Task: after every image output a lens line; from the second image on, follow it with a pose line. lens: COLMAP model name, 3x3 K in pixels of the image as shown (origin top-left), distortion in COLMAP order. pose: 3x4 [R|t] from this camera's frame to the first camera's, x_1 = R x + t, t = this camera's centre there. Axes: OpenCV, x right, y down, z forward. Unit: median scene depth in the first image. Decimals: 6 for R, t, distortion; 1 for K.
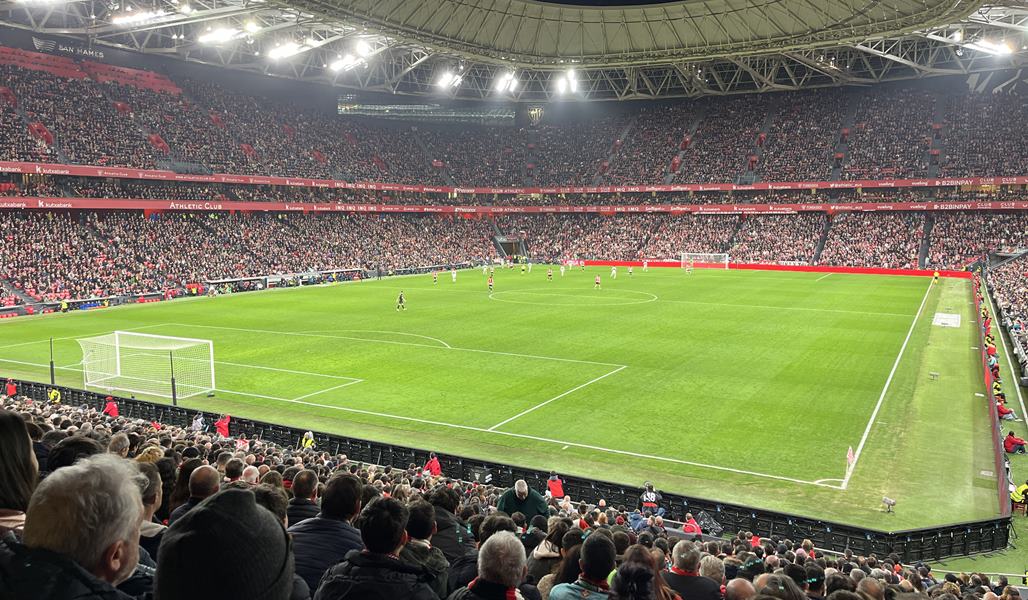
lens RADIAL K [[811.2, 0, 517.5], [0, 811.2, 299.1], [0, 0, 1]] dist [0.032068, -0.029575]
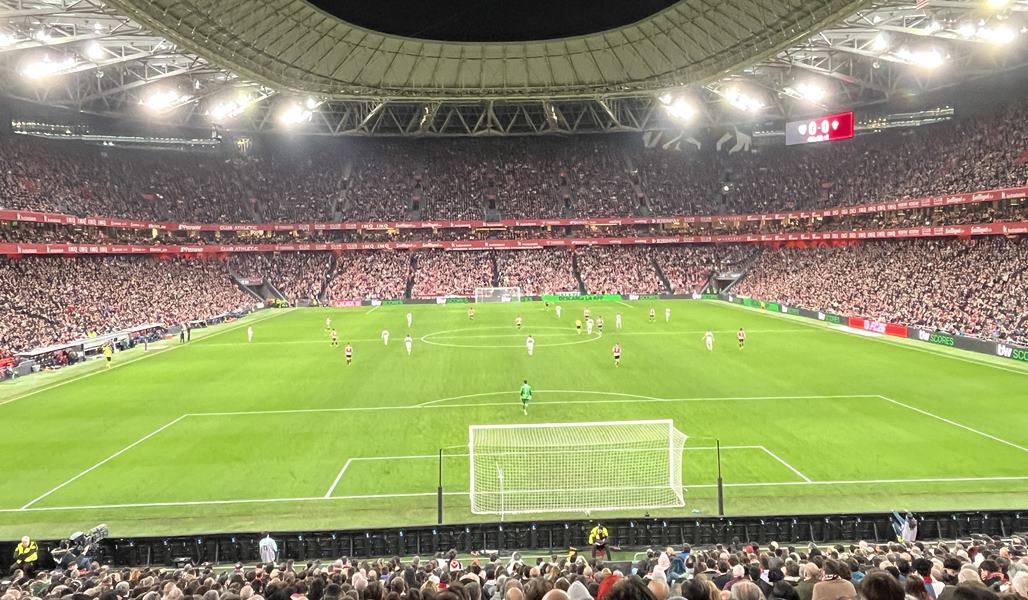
lens RADIAL K [[788.0, 0, 513.0], [0, 788.0, 298.6], [0, 0, 1]] dist [-0.003411, 0.001182]
pose [[0.855903, -0.046786, 0.515016, -0.269686], [0.070250, 0.997186, -0.026160, -0.015665], [-0.512343, 0.058570, 0.856781, 0.143424]]
